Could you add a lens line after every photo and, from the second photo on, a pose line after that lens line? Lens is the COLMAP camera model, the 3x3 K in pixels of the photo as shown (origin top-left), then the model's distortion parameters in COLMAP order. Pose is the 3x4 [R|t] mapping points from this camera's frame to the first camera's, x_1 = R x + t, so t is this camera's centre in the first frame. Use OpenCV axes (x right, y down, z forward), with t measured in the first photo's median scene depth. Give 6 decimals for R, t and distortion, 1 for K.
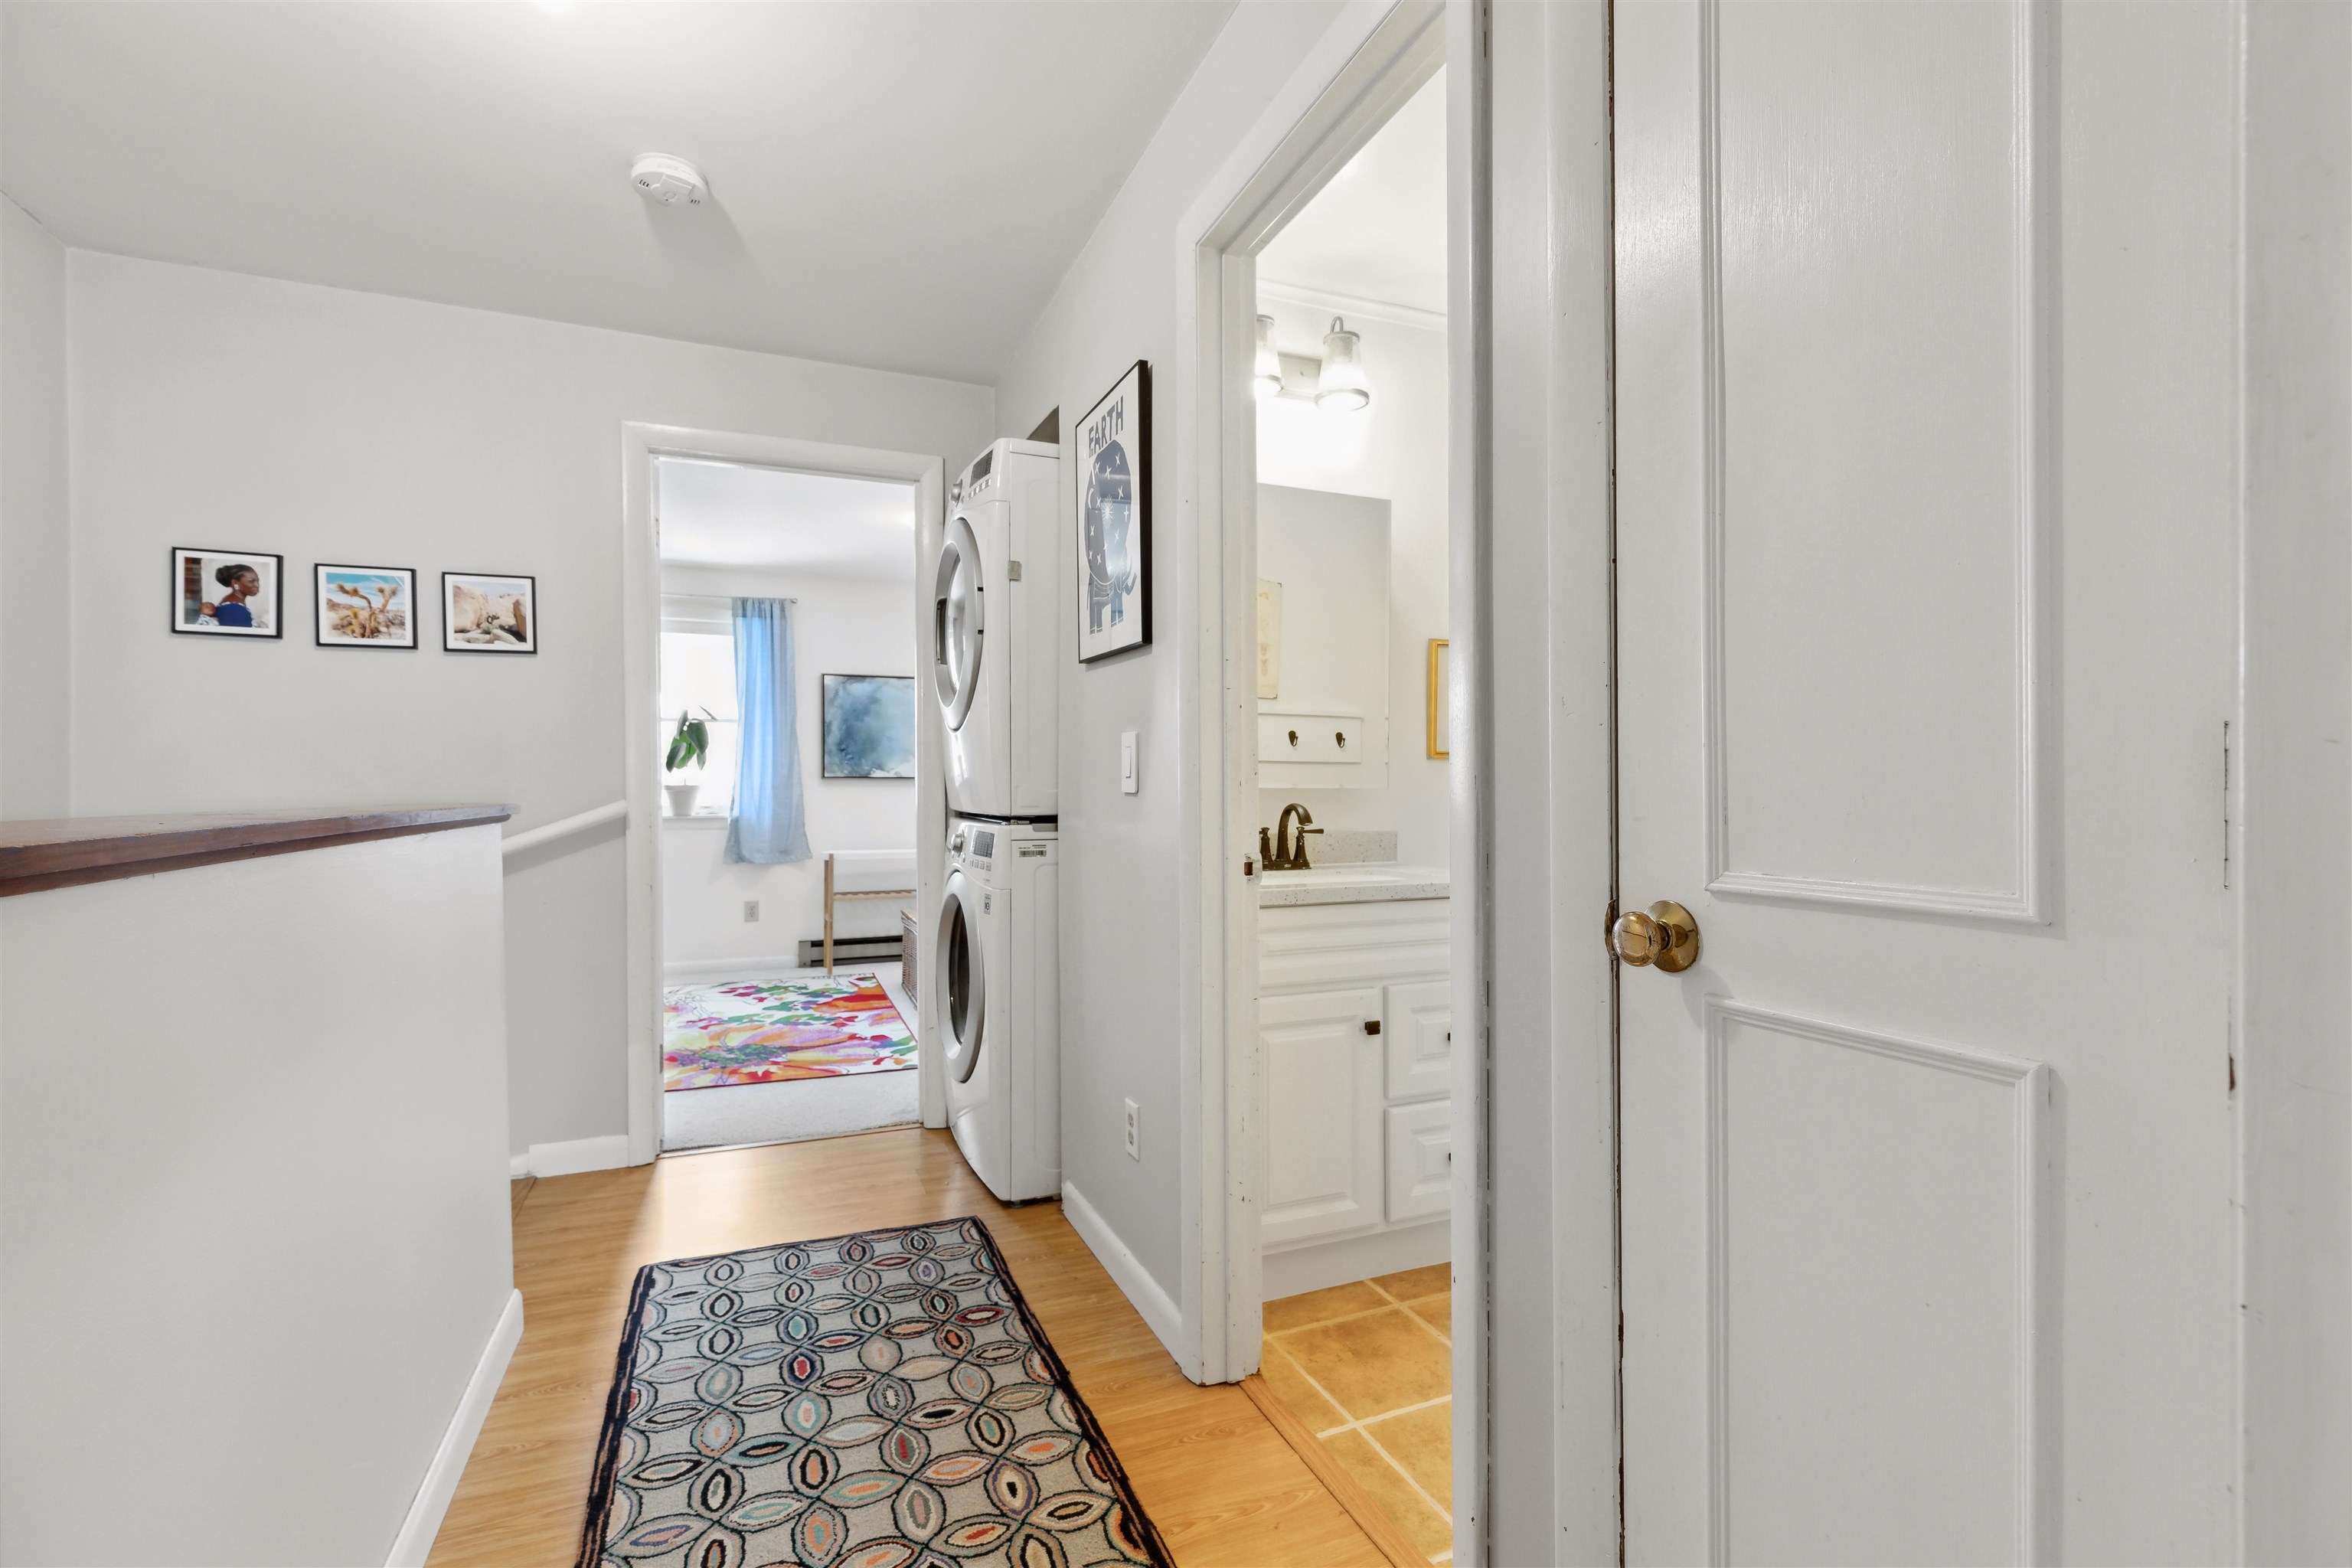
lens RADIAL K [[1045.1, 0, 1177.5], [0, 1045.1, 781.9], [0, 0, 1]] dist [0.003423, 0.000211]
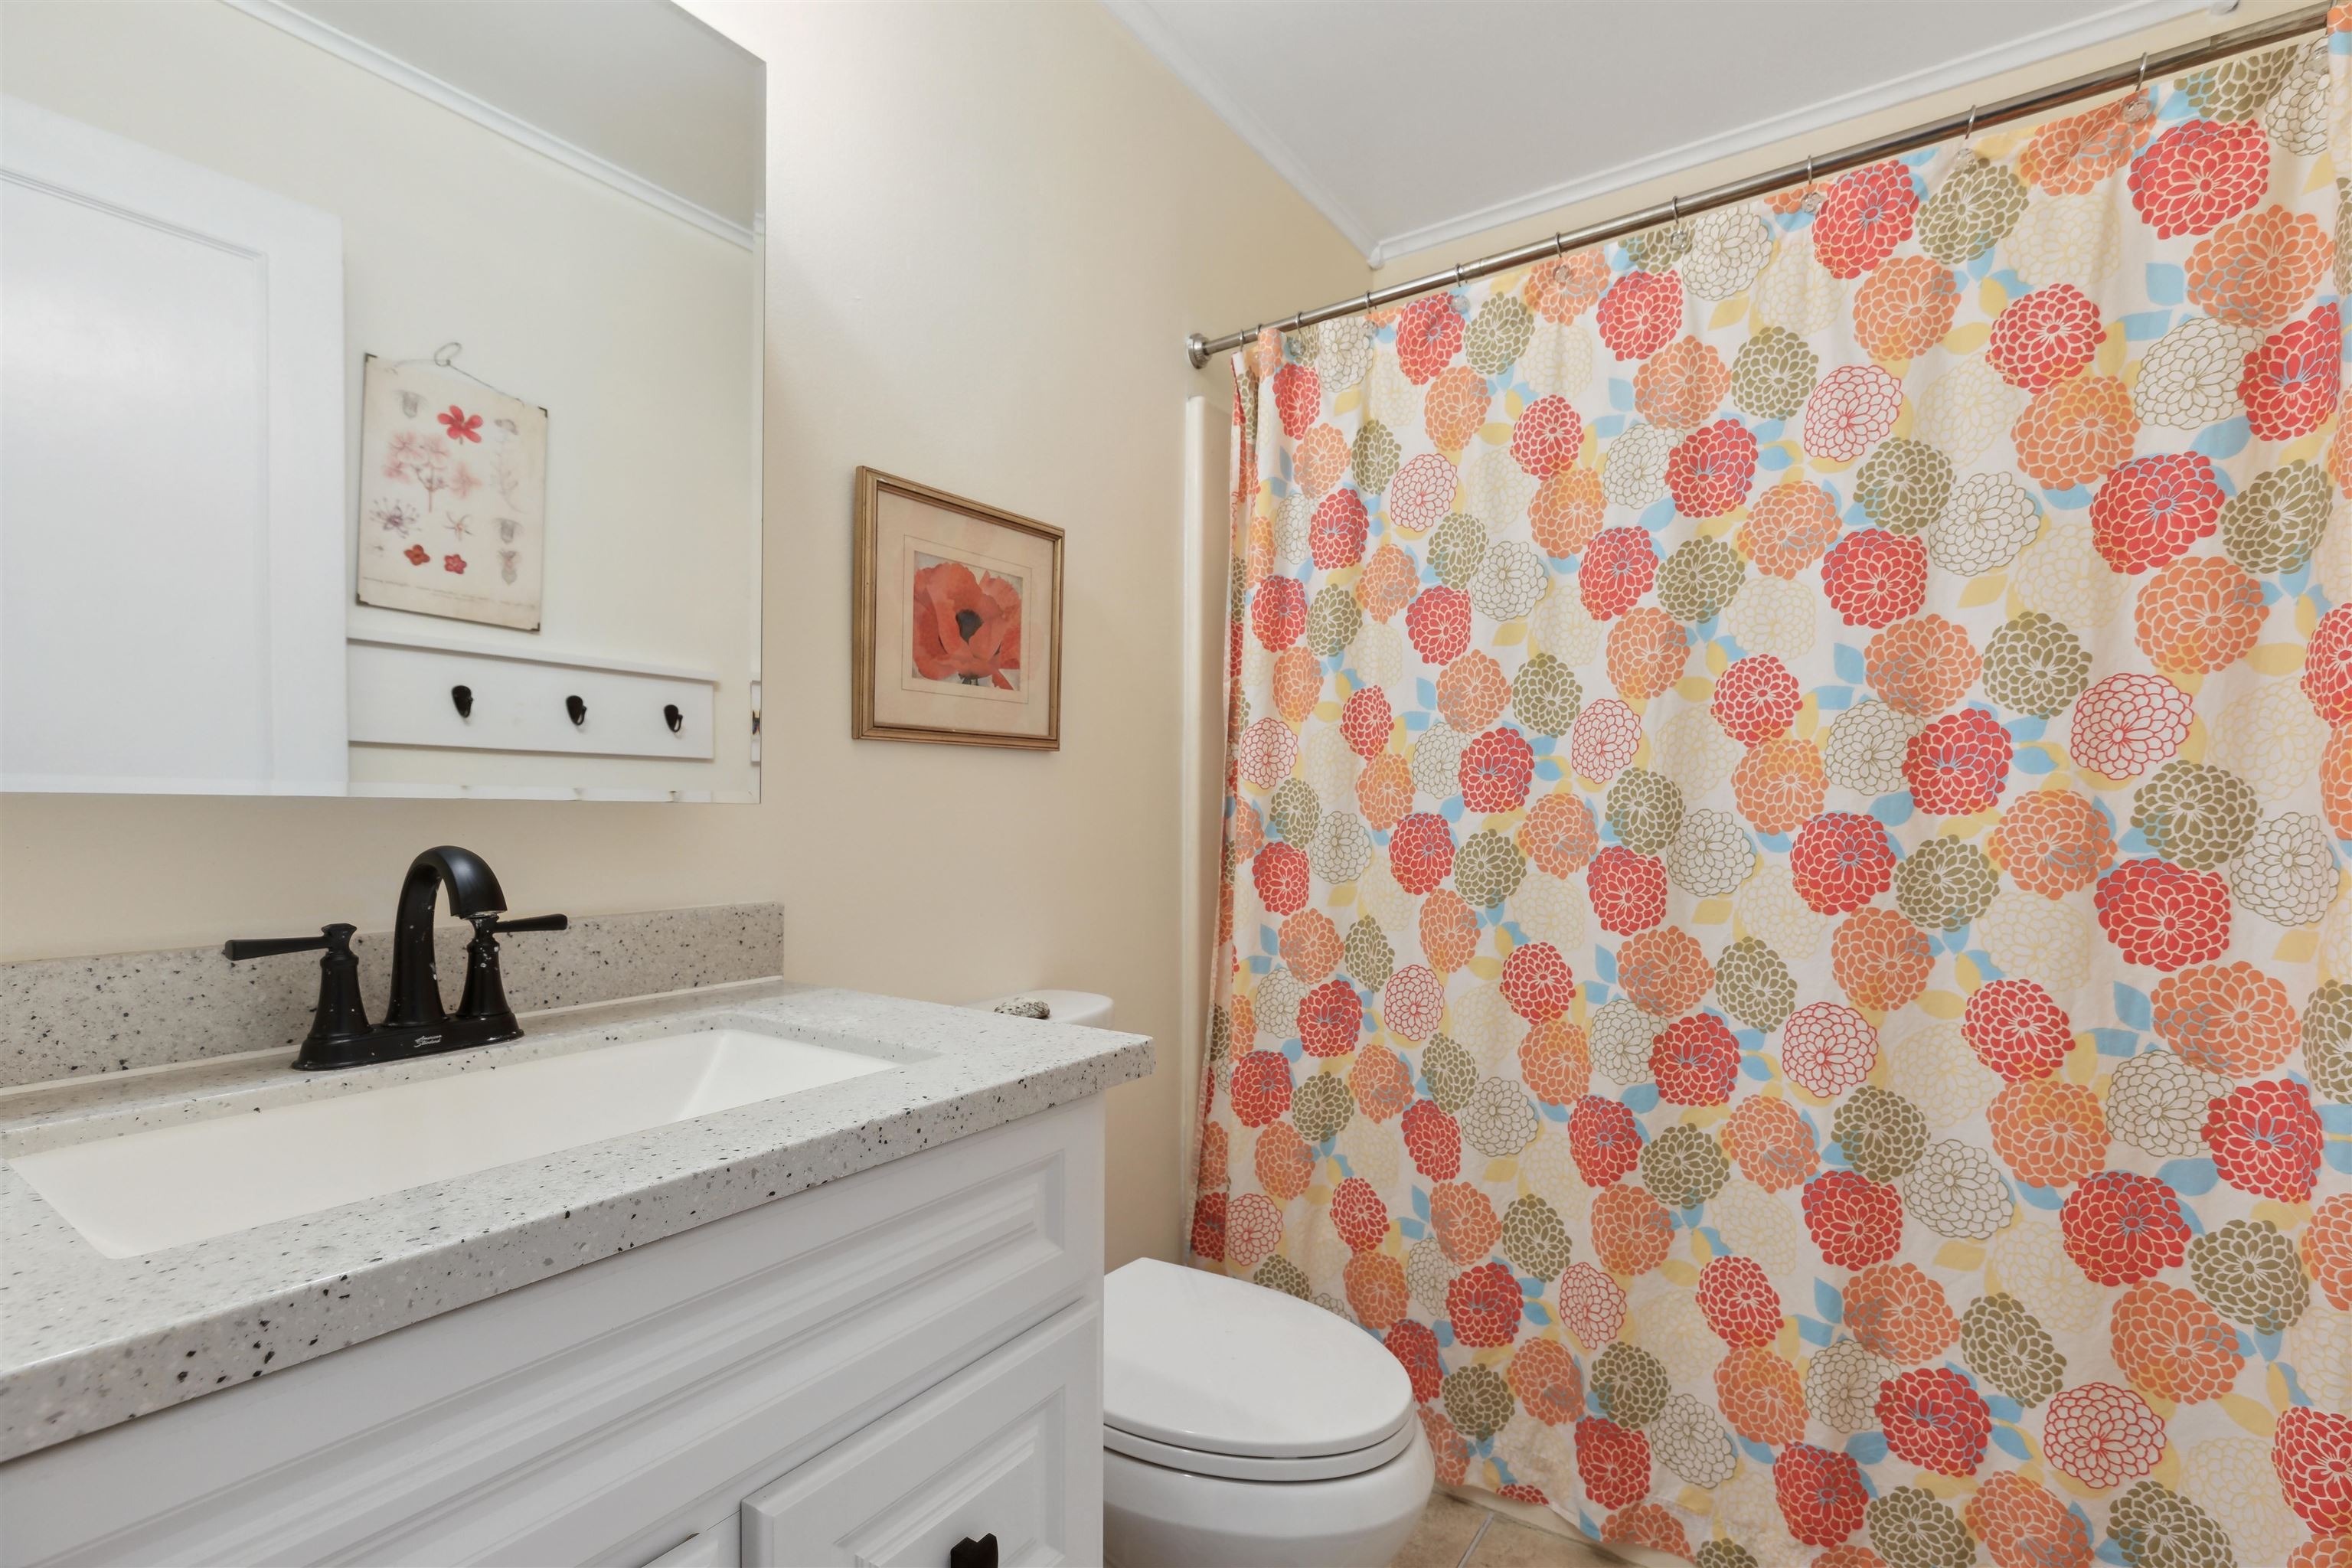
lens RADIAL K [[1059.7, 0, 1177.6], [0, 1059.7, 802.2], [0, 0, 1]] dist [0.005457, -0.000132]
pose [[0.841013, 0.003439, 0.541004, 0.117092], [-0.005515, 0.999982, 0.002216, 0.003697], [-0.540987, -0.004847, 0.841017, 0.575172]]
